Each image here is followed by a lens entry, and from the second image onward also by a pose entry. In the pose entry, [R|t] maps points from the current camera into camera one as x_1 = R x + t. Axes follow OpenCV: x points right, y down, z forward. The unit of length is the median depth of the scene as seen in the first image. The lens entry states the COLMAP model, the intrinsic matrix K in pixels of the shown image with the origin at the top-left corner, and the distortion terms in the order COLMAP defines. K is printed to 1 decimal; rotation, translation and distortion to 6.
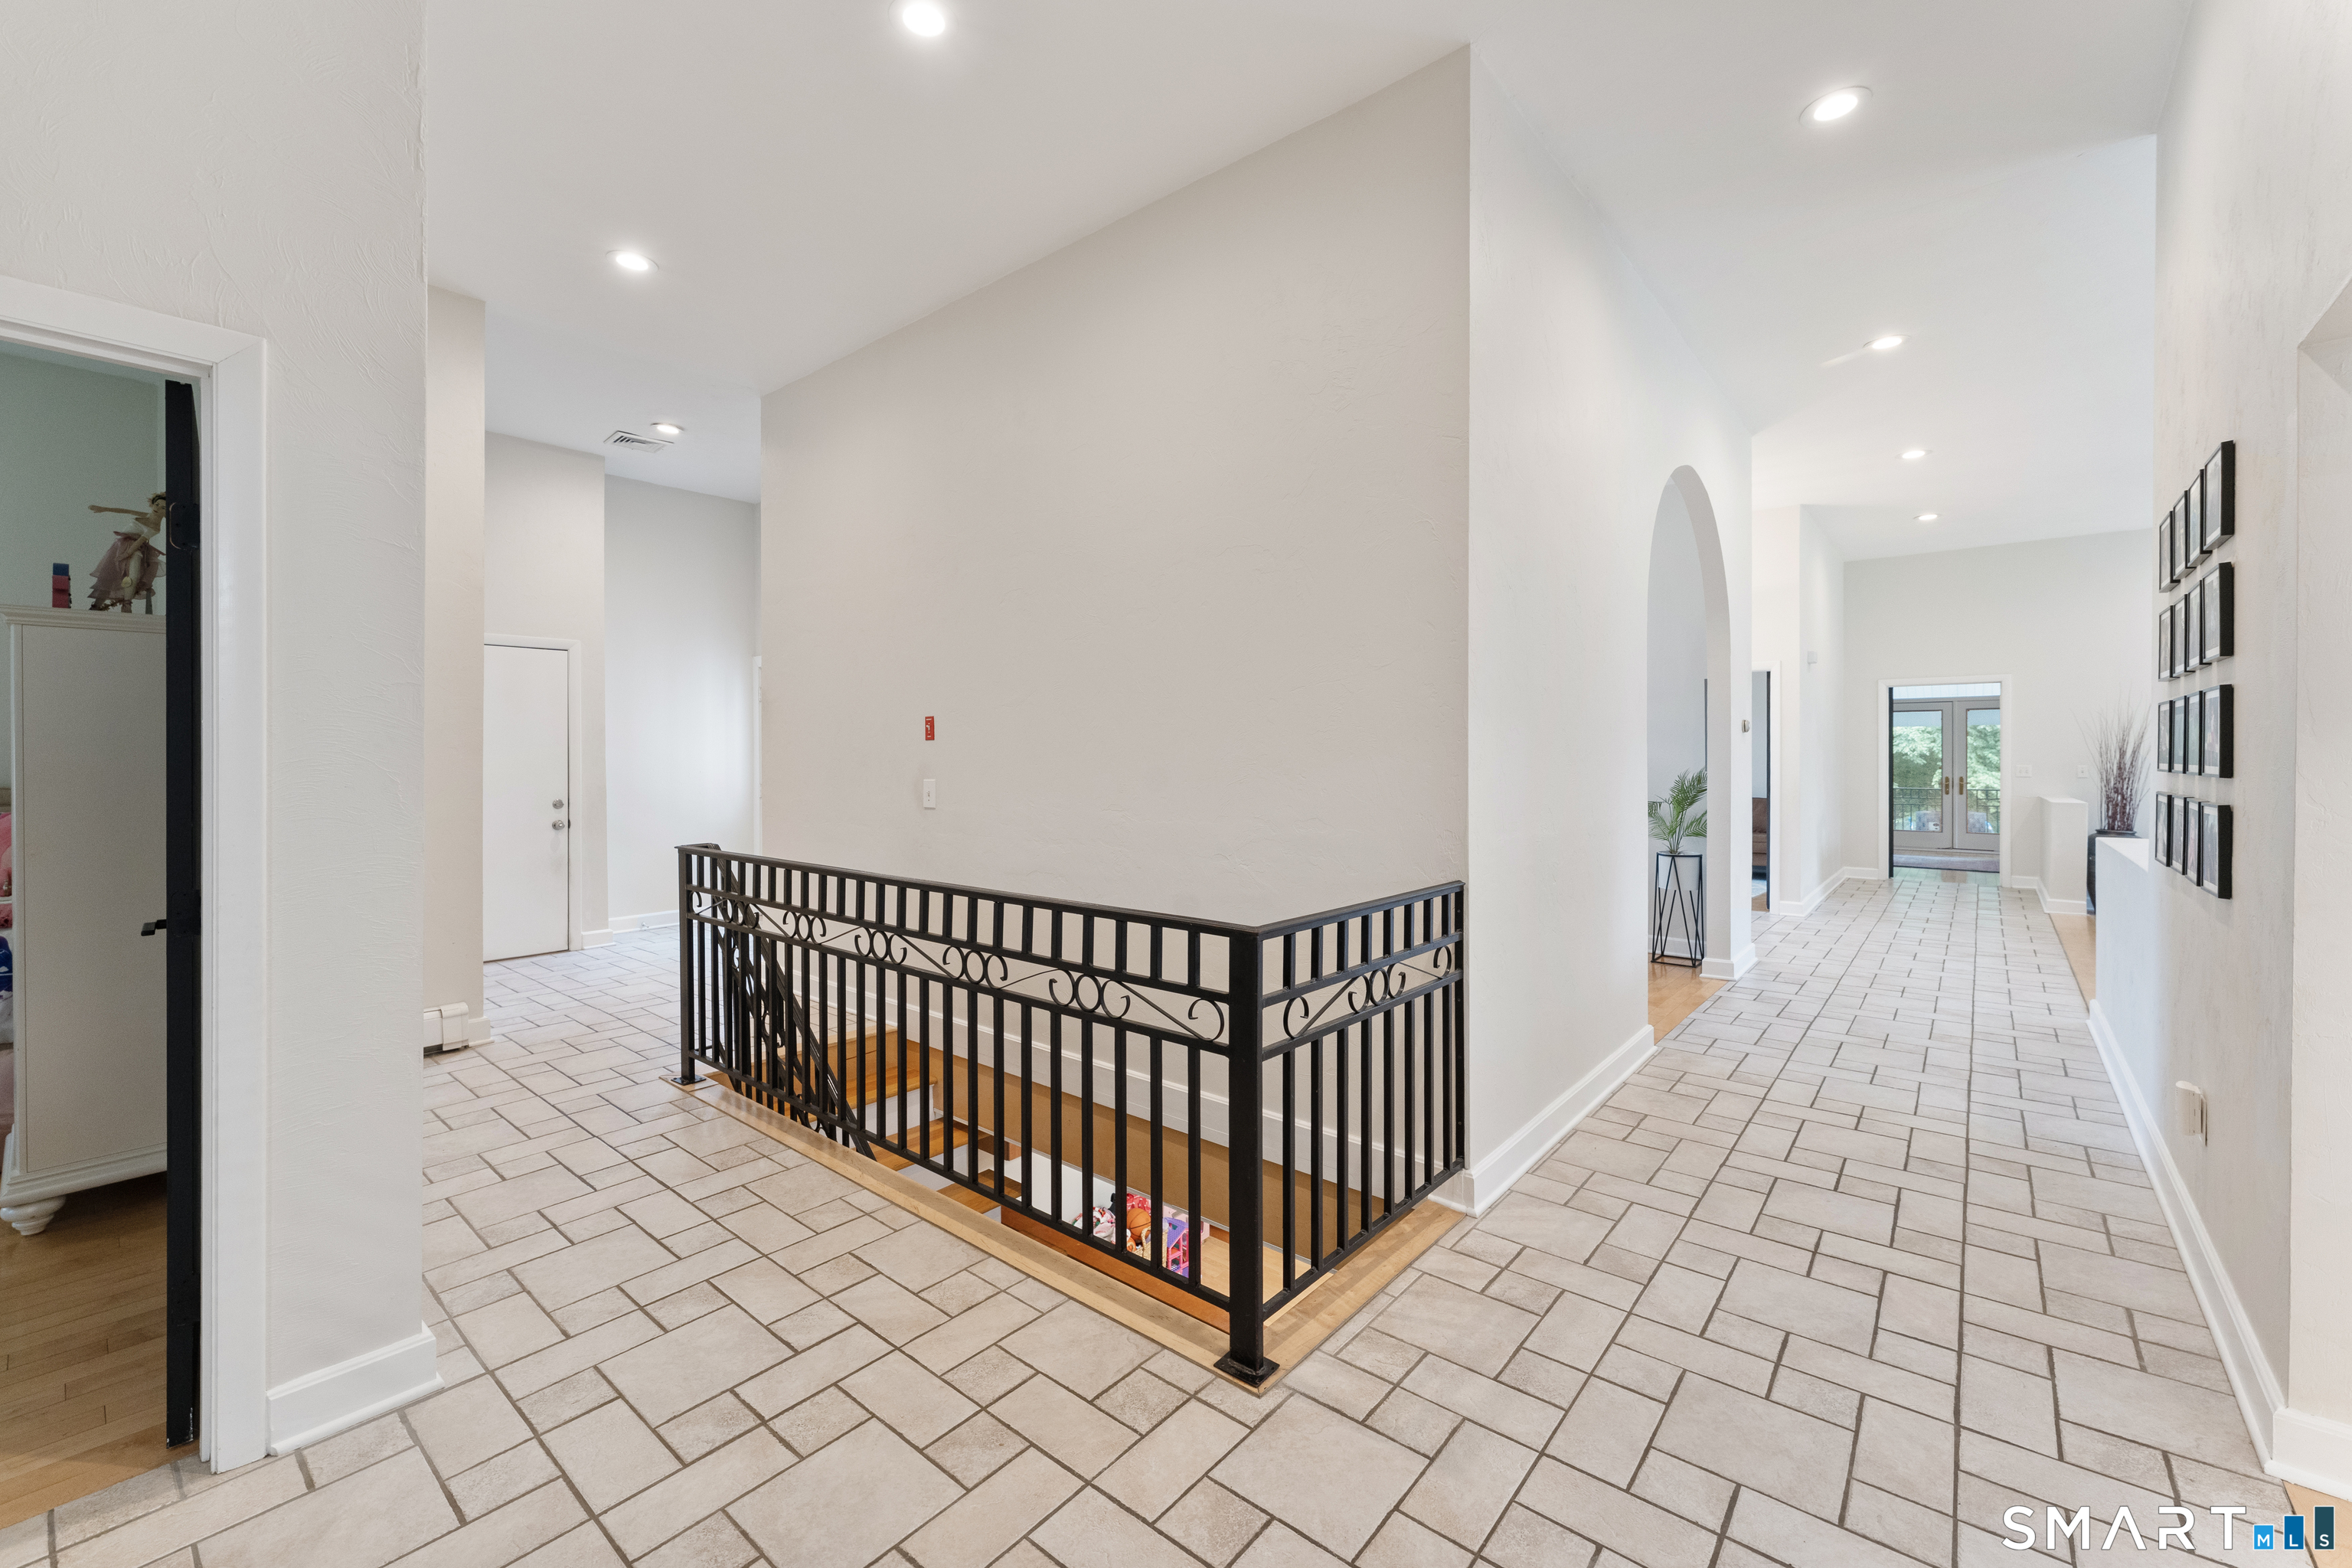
lens RADIAL K [[944.4, 0, 1193.9], [0, 944.4, 768.5], [0, 0, 1]] dist [0.000306, 0.000655]
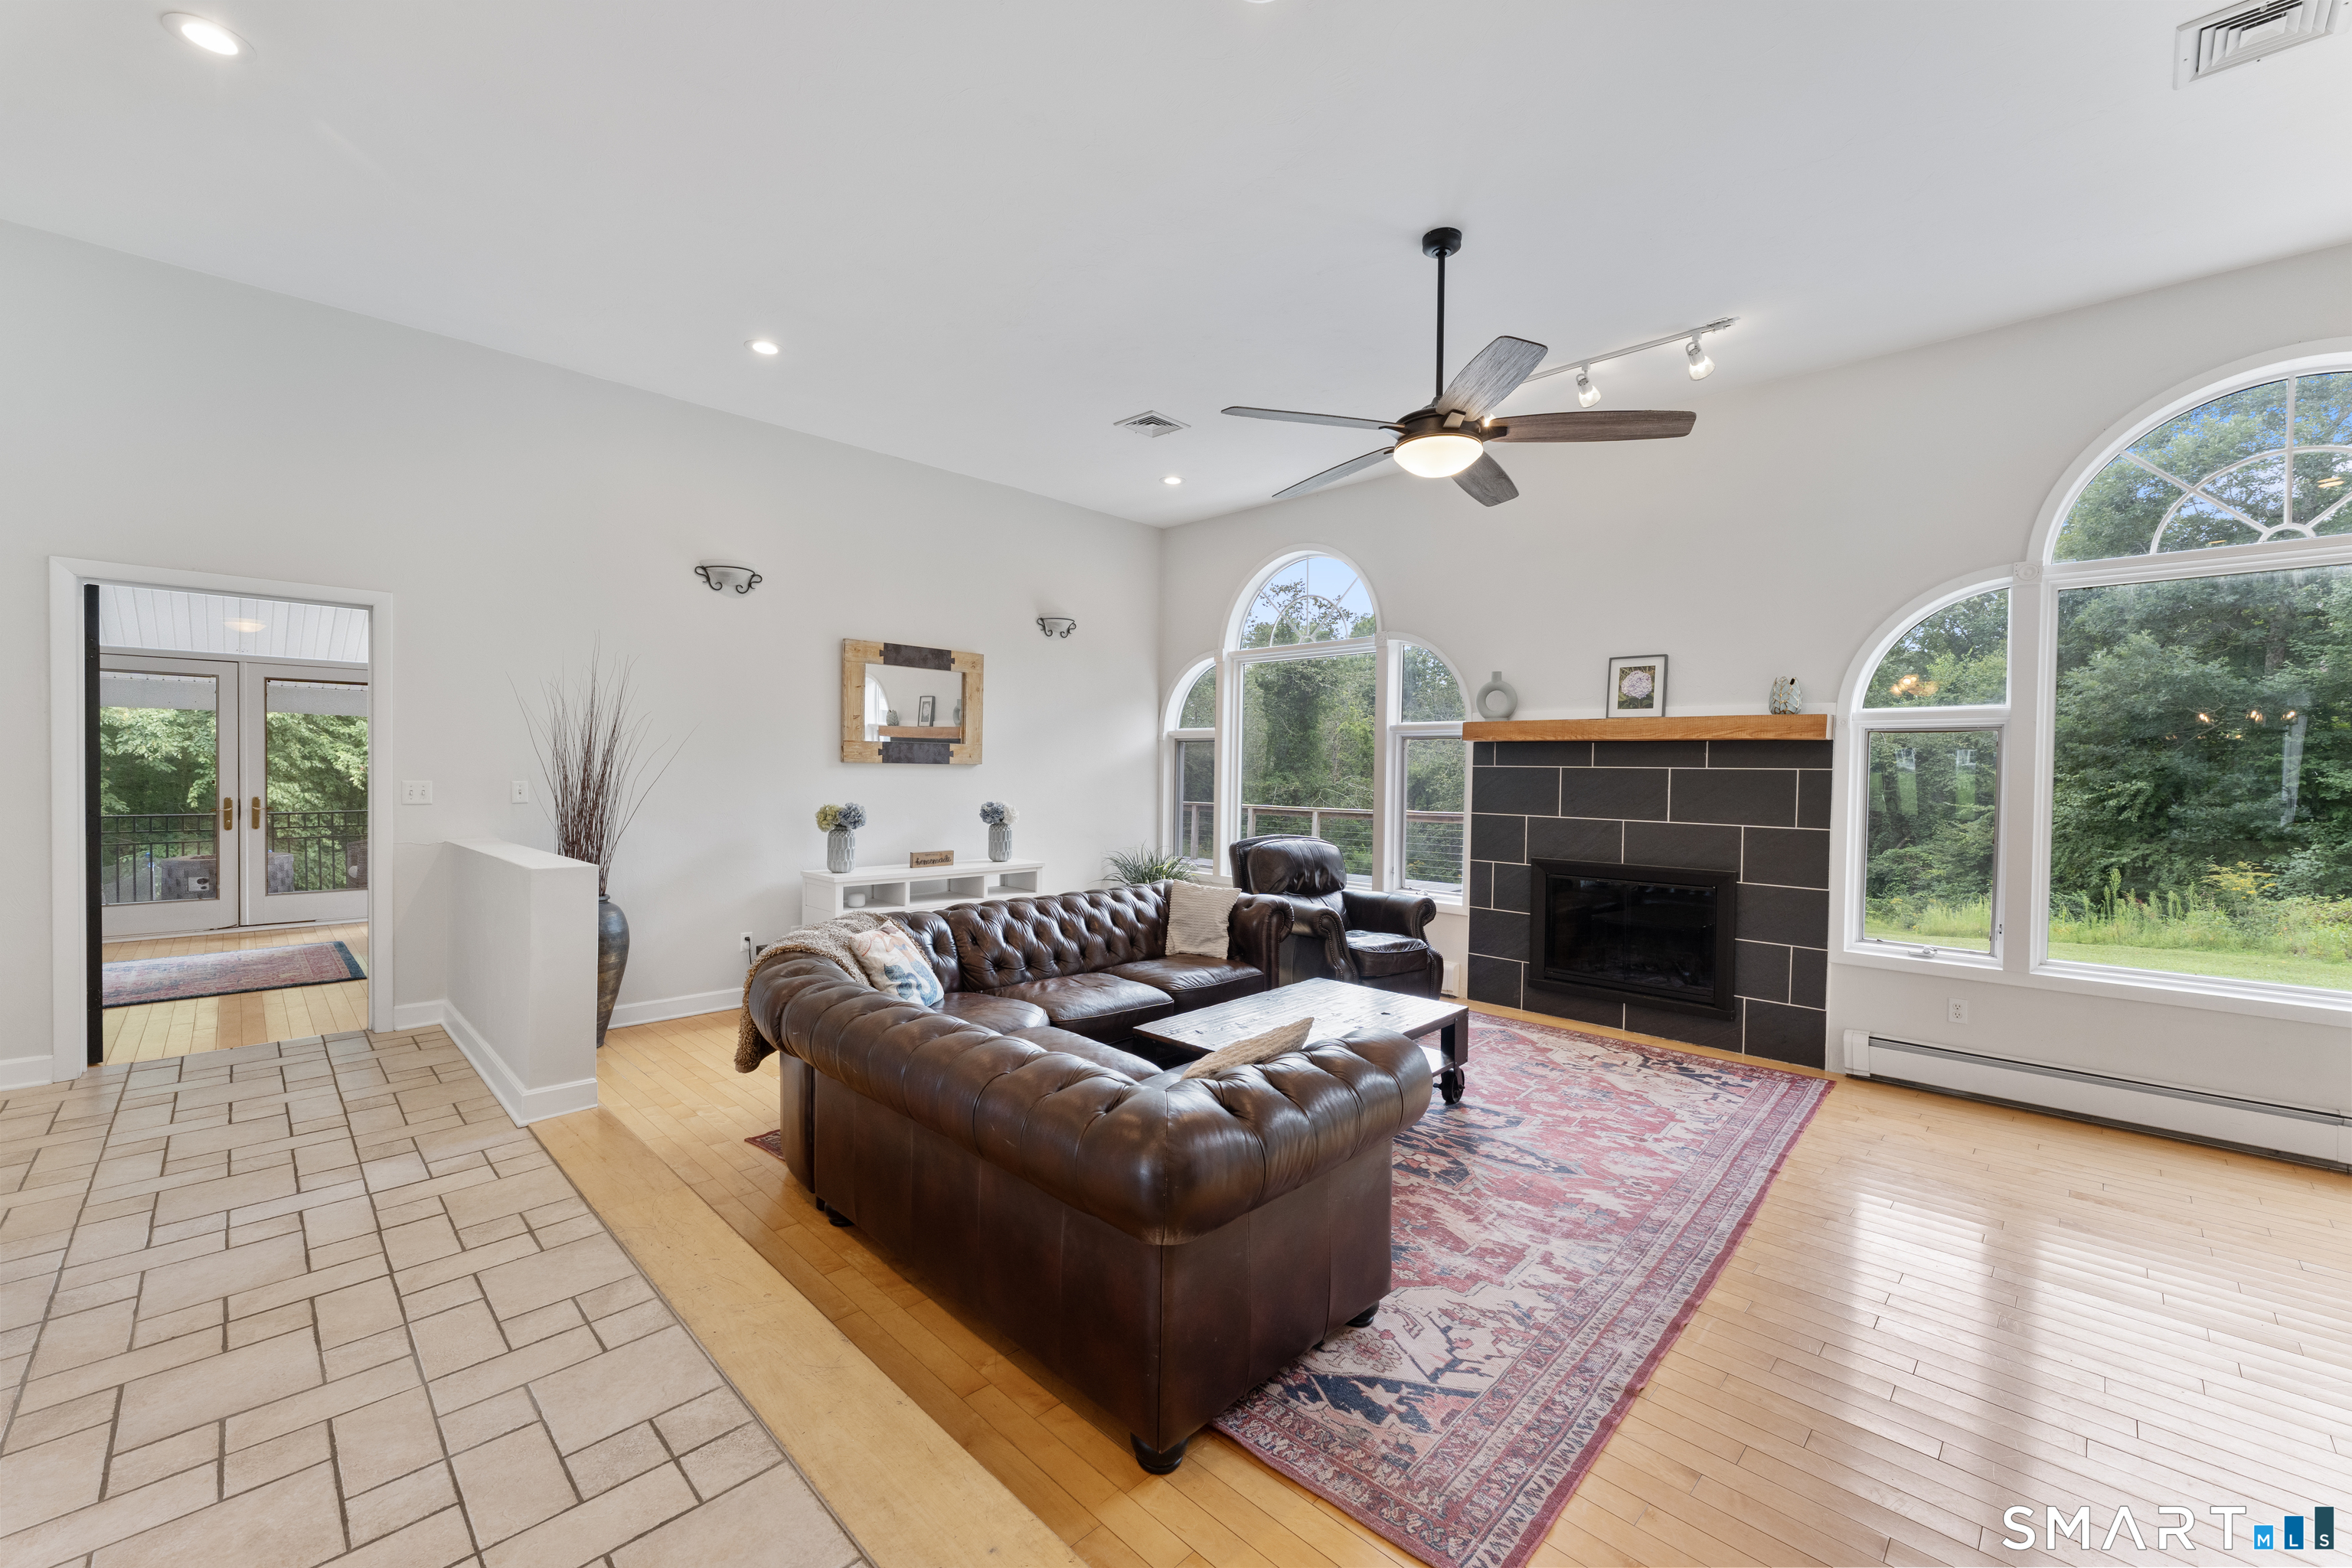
lens RADIAL K [[944.4, 0, 1183.6], [0, 944.4, 776.2], [0, 0, 1]] dist [0.000306, 0.000655]
pose [[0.081461, -0.004341, 0.996667, 0.320878], [0.001502, 0.999990, 0.004233, -0.006849], [-0.996675, 0.001152, 0.081467, 0.433027]]
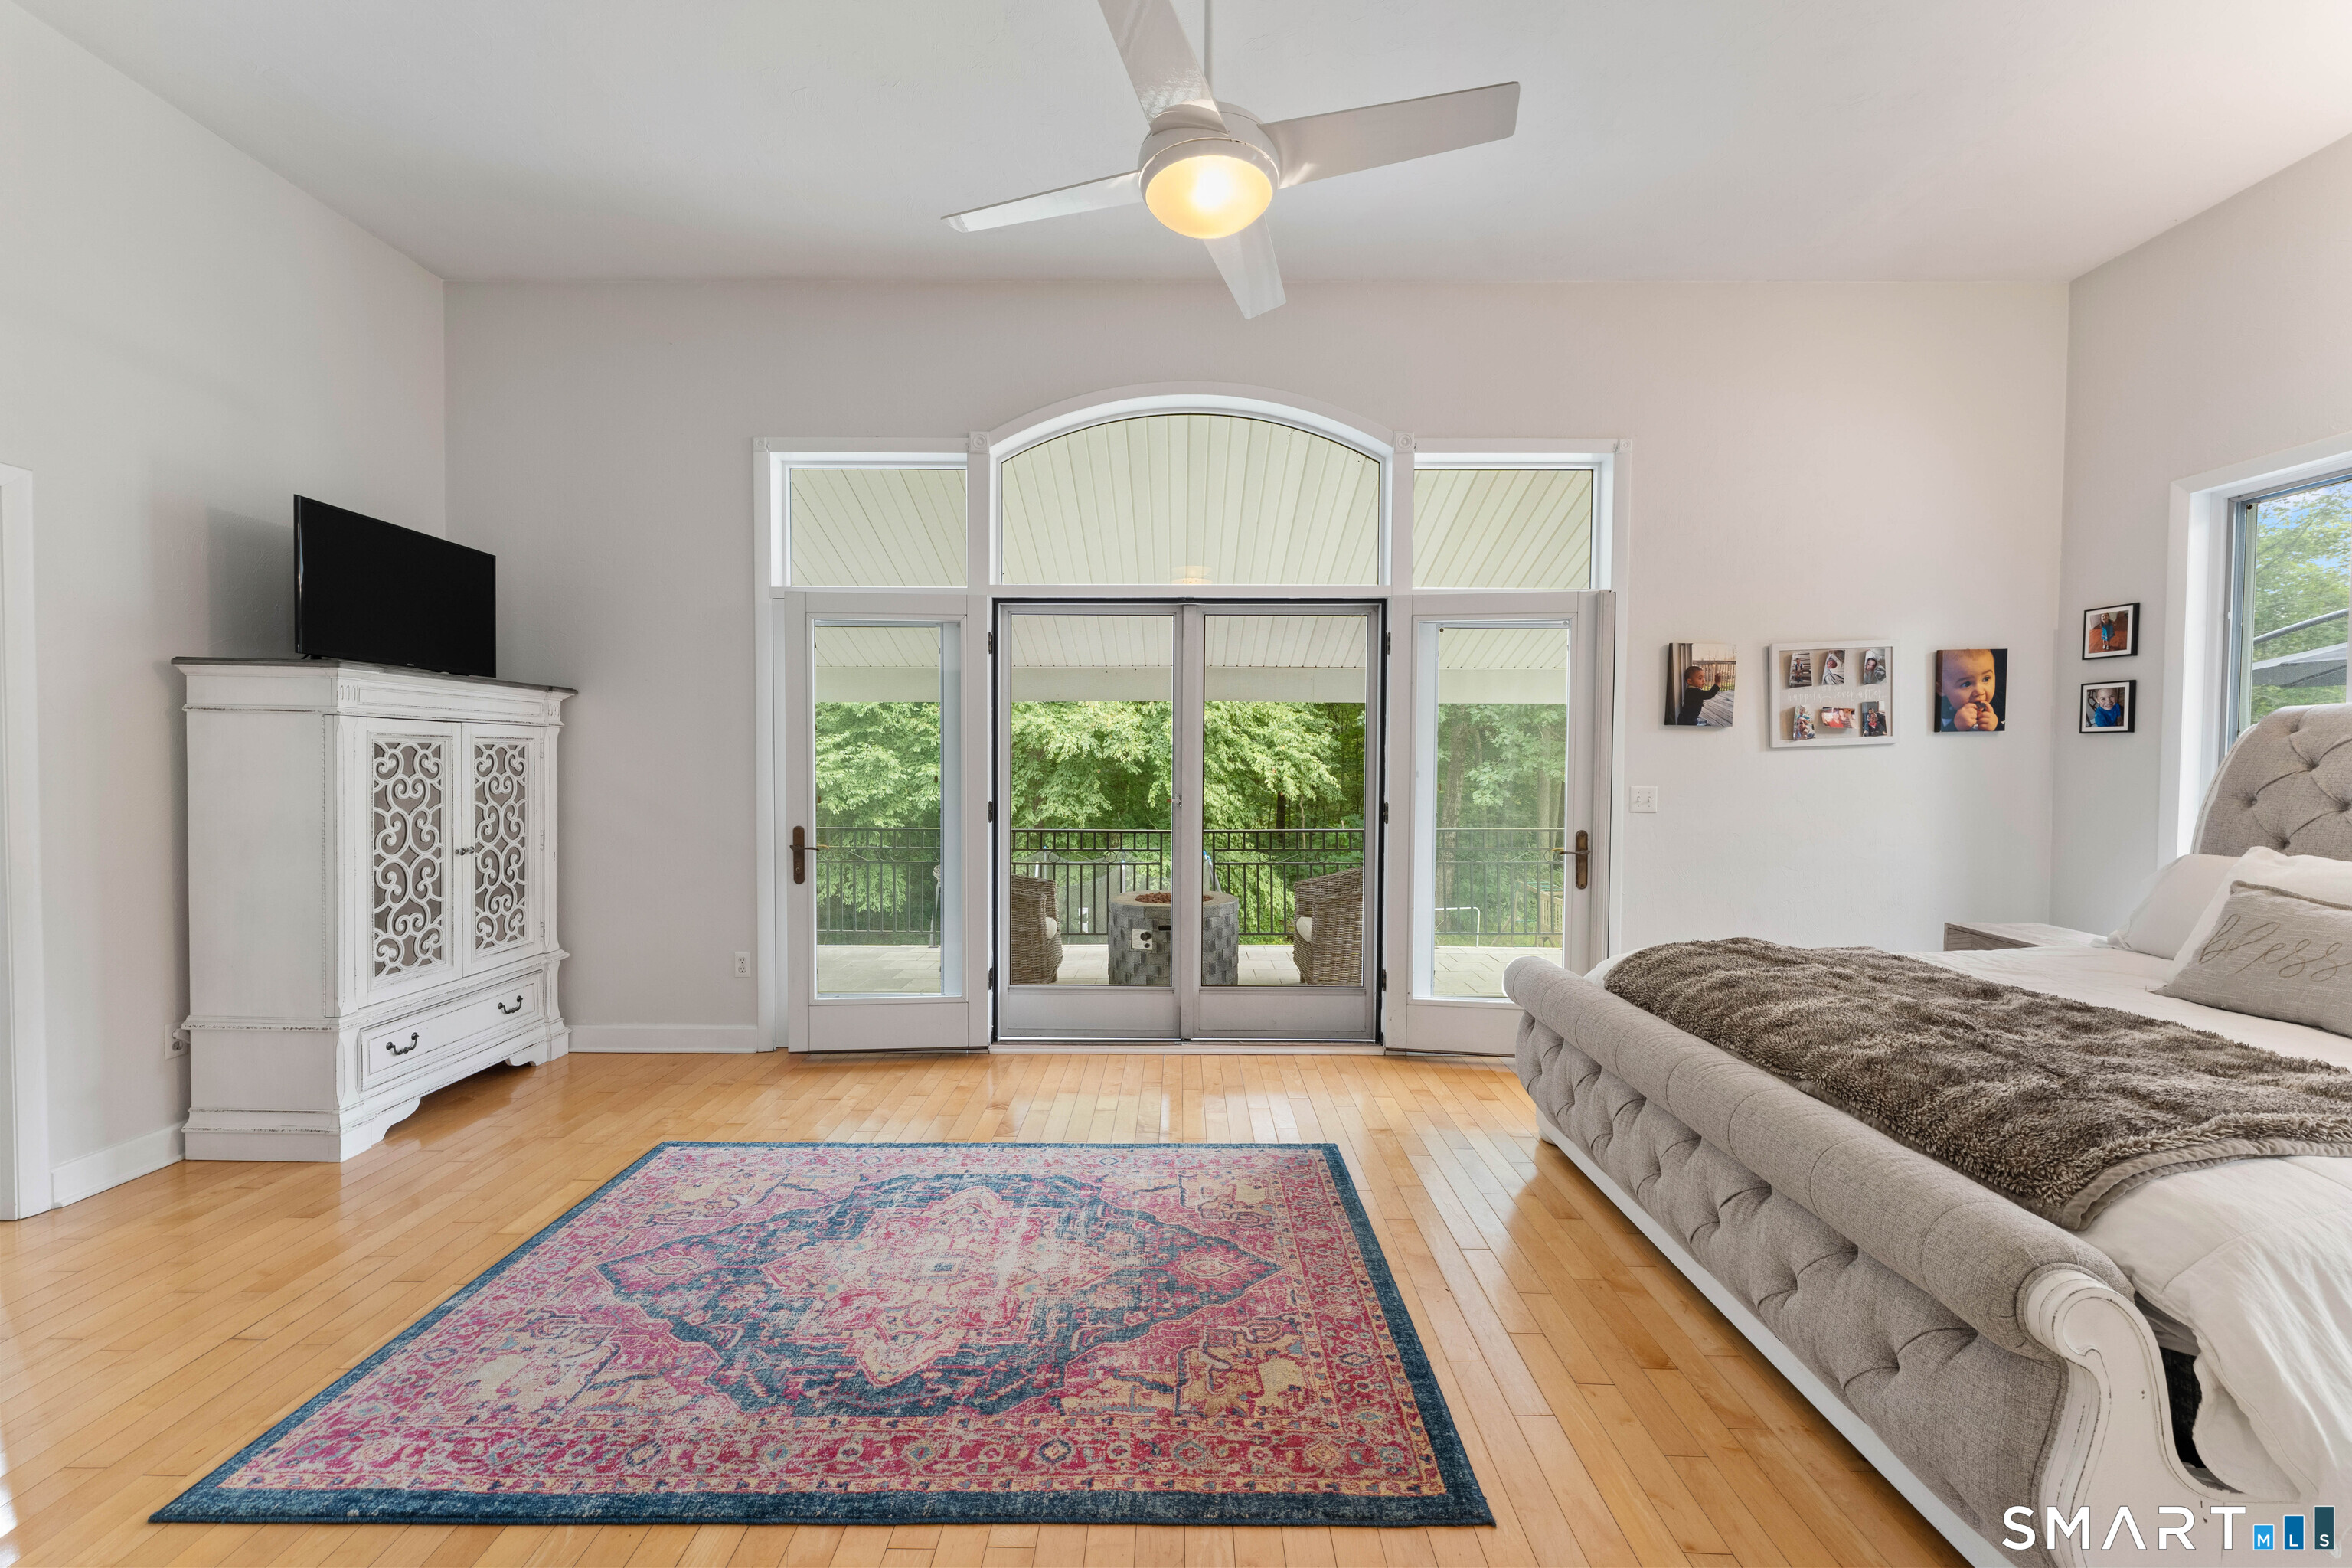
lens RADIAL K [[944.4, 0, 1173.9], [0, 944.4, 779.0], [0, 0, 1]] dist [0.000306, 0.000655]
pose [[0.768778, -0.007485, 0.639472, 0.480056], [0.001456, 0.999949, 0.009955, -0.010950], [-0.639514, -0.006722, 0.768750, 0.619682]]
